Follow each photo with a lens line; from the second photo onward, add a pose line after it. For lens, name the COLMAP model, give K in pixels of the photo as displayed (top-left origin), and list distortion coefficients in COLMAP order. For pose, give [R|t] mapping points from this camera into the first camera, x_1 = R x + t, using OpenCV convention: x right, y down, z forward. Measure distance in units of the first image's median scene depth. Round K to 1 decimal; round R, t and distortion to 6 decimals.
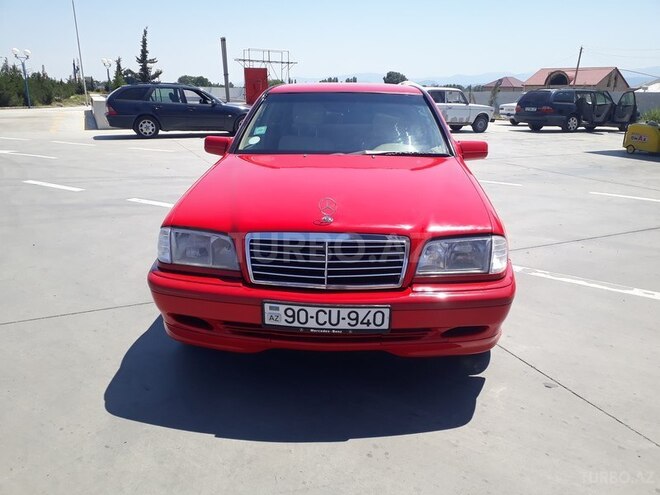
lens RADIAL K [[519.3, 0, 334.5], [0, 519.3, 246.3], [0, 0, 1]] dist [0.011599, -0.003960]
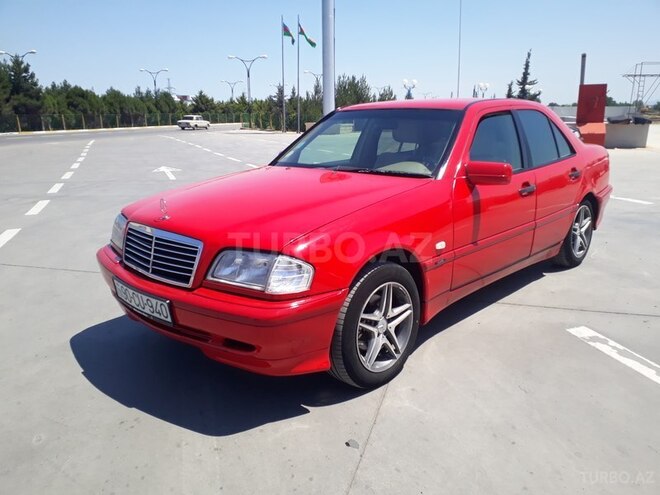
lens RADIAL K [[519.3, 0, 334.5], [0, 519.3, 246.3], [0, 0, 1]] dist [0.011599, -0.003960]
pose [[0.779910, 0.134461, -0.611278, 0.964418], [-0.157890, 0.987331, 0.015732, -0.065866], [0.605650, 0.084245, 0.791259, 0.317275]]
